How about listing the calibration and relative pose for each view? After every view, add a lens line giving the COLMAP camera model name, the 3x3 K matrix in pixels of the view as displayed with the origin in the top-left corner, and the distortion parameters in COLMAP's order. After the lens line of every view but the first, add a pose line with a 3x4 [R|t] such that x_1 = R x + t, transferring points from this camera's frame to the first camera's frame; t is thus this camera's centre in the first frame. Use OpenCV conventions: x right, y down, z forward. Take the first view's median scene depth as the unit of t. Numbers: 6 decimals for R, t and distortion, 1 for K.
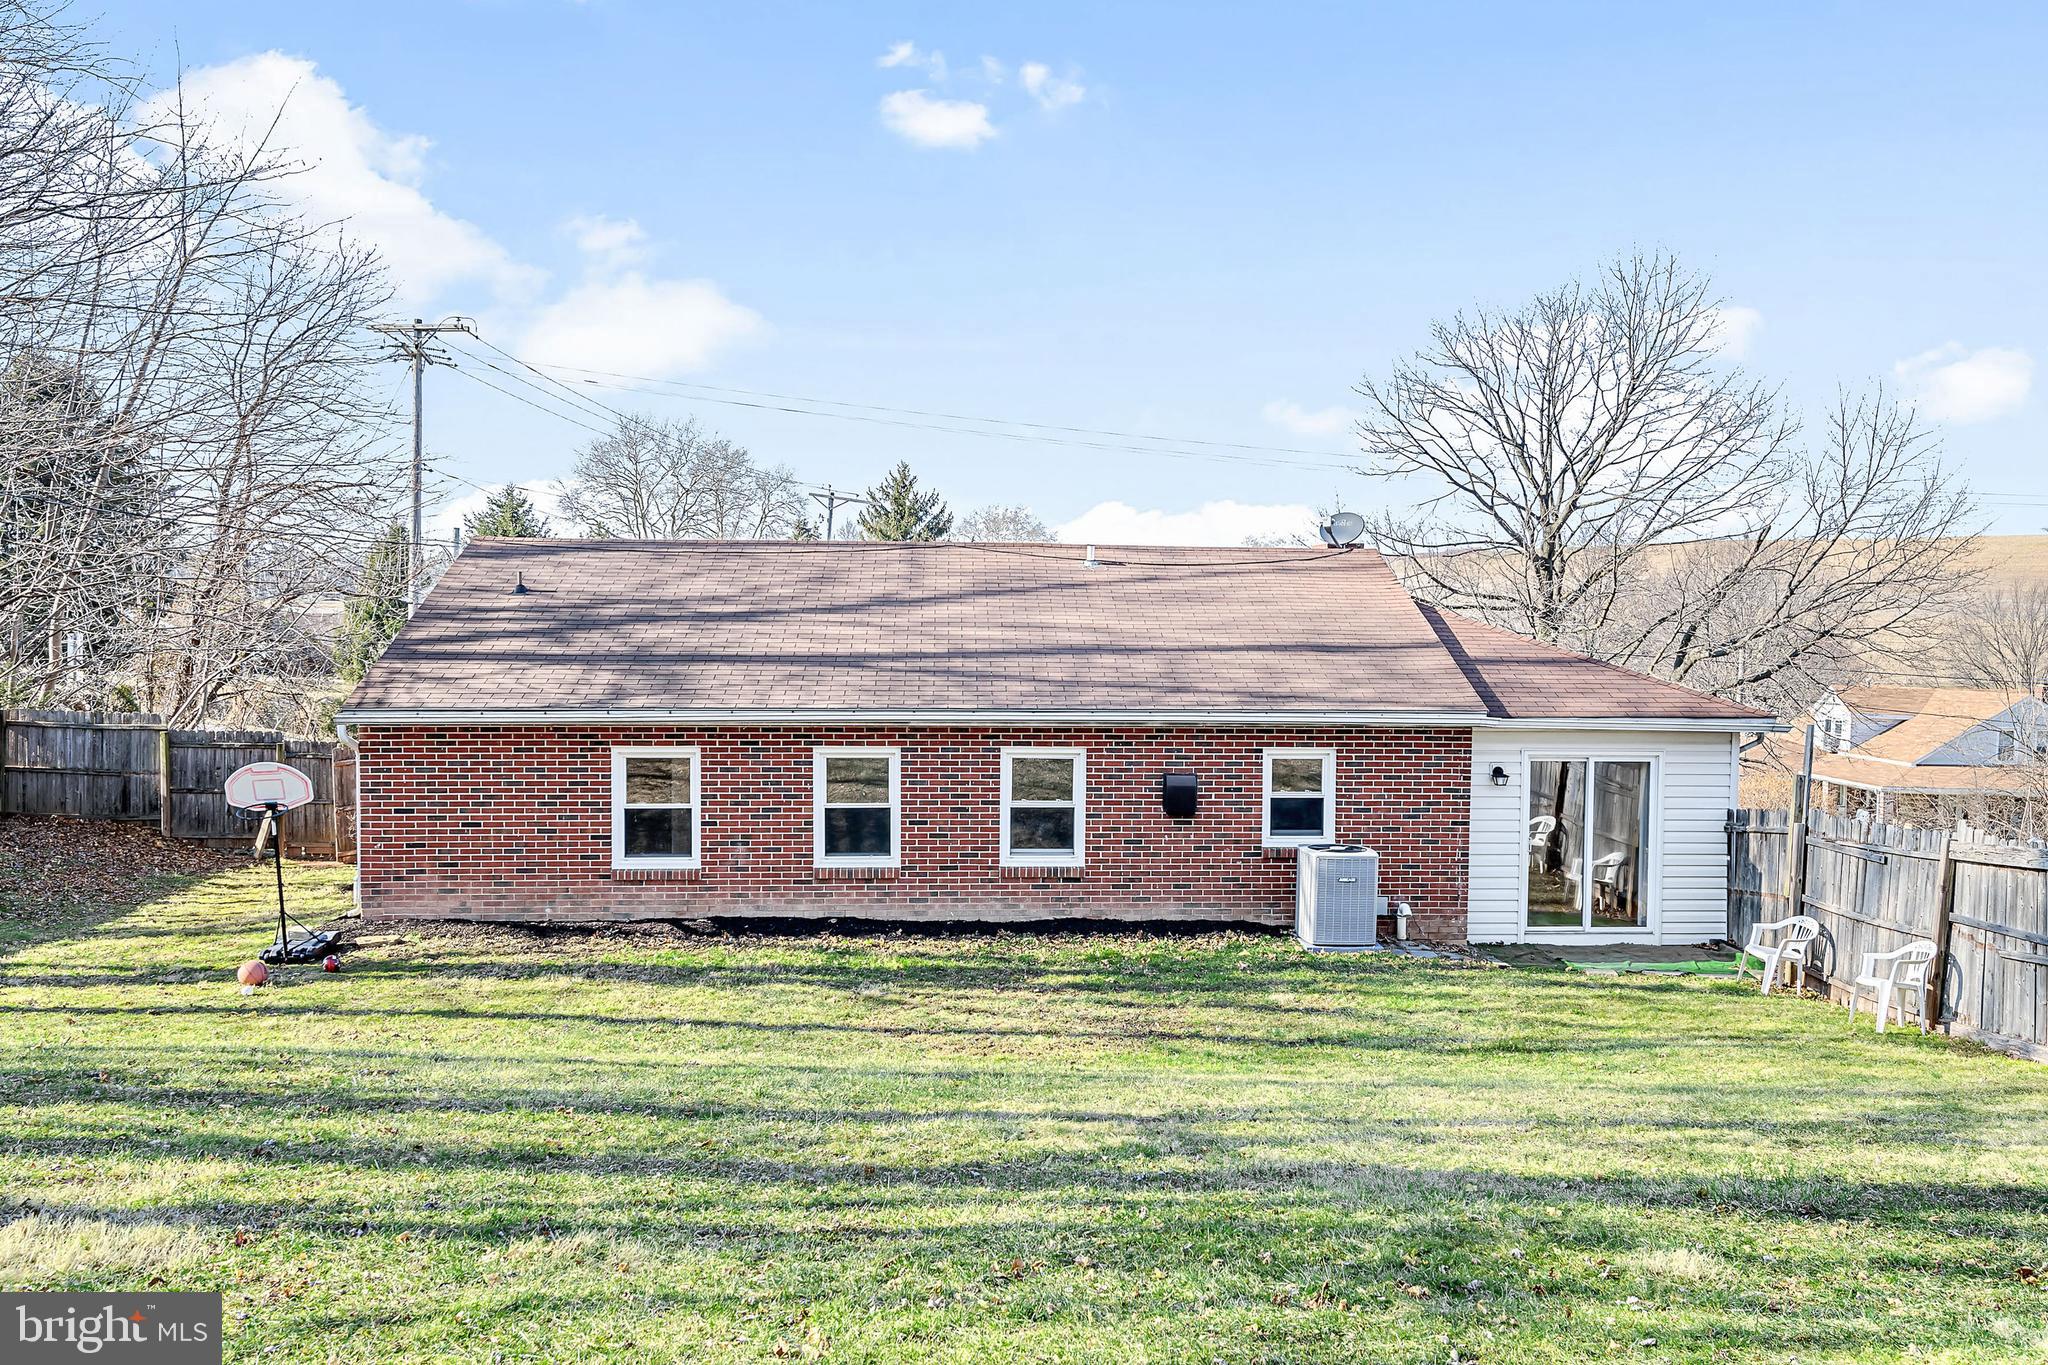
lens RADIAL K [[1624.5, 0, 1023.7], [0, 1624.5, 683.5], [0, 0, 1]] dist [-0.044644, -0.003347]
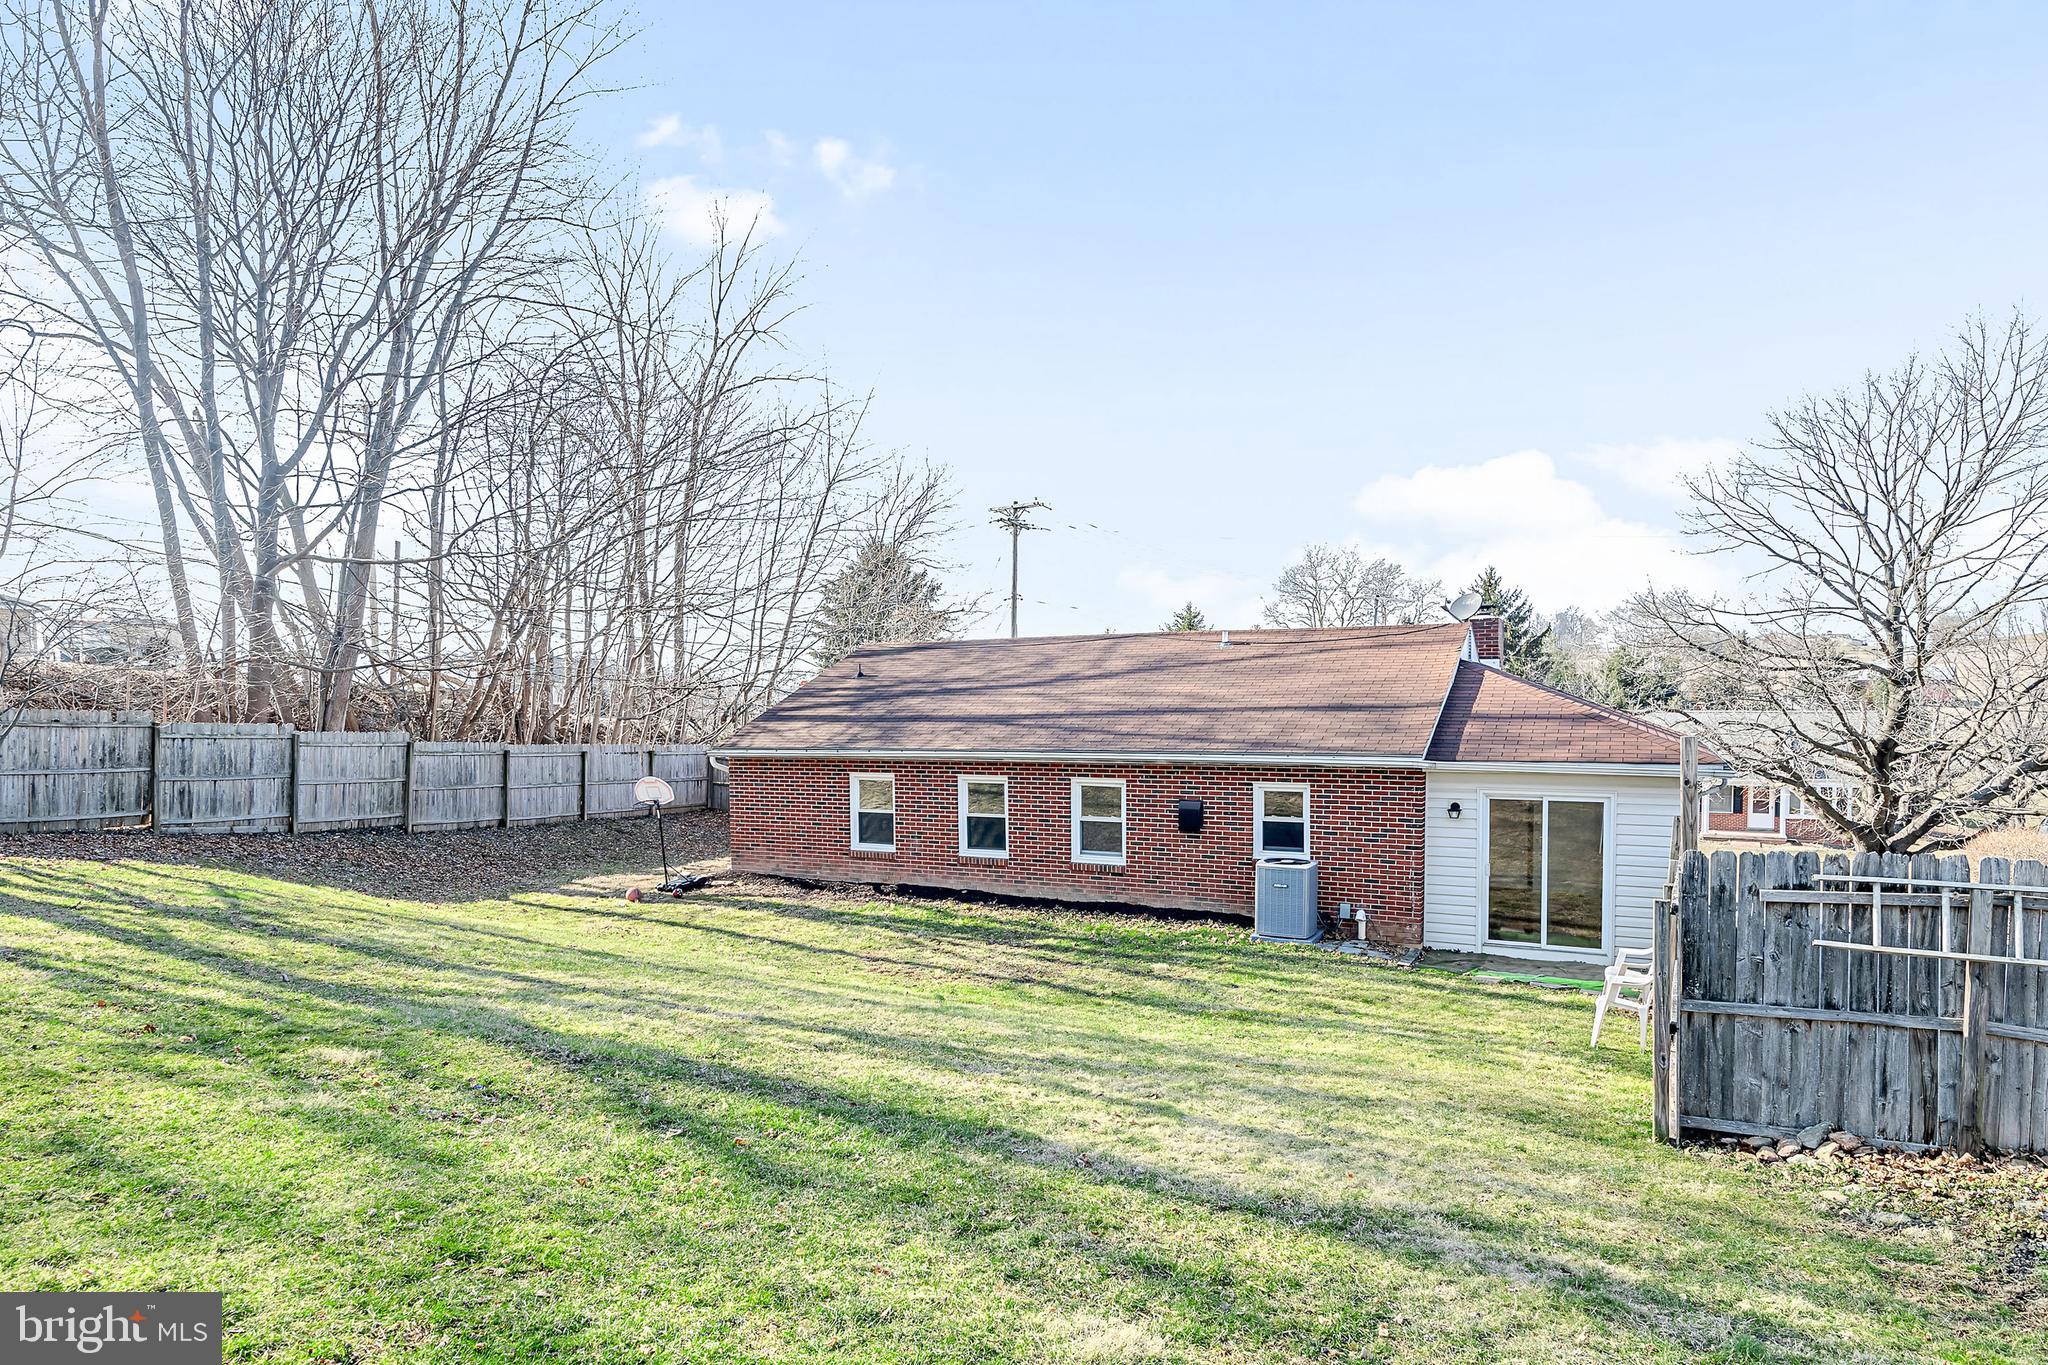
lens RADIAL K [[1181.3, 0, 1023.5], [0, 1181.3, 692.1], [0, 0, 1]] dist [-0.035850, -0.000028]
pose [[0.857414, -0.017949, -0.514315, 0.476631], [-0.003174, 0.999188, -0.040162, 0.005689], [0.514618, 0.036068, 0.856661, 0.086389]]
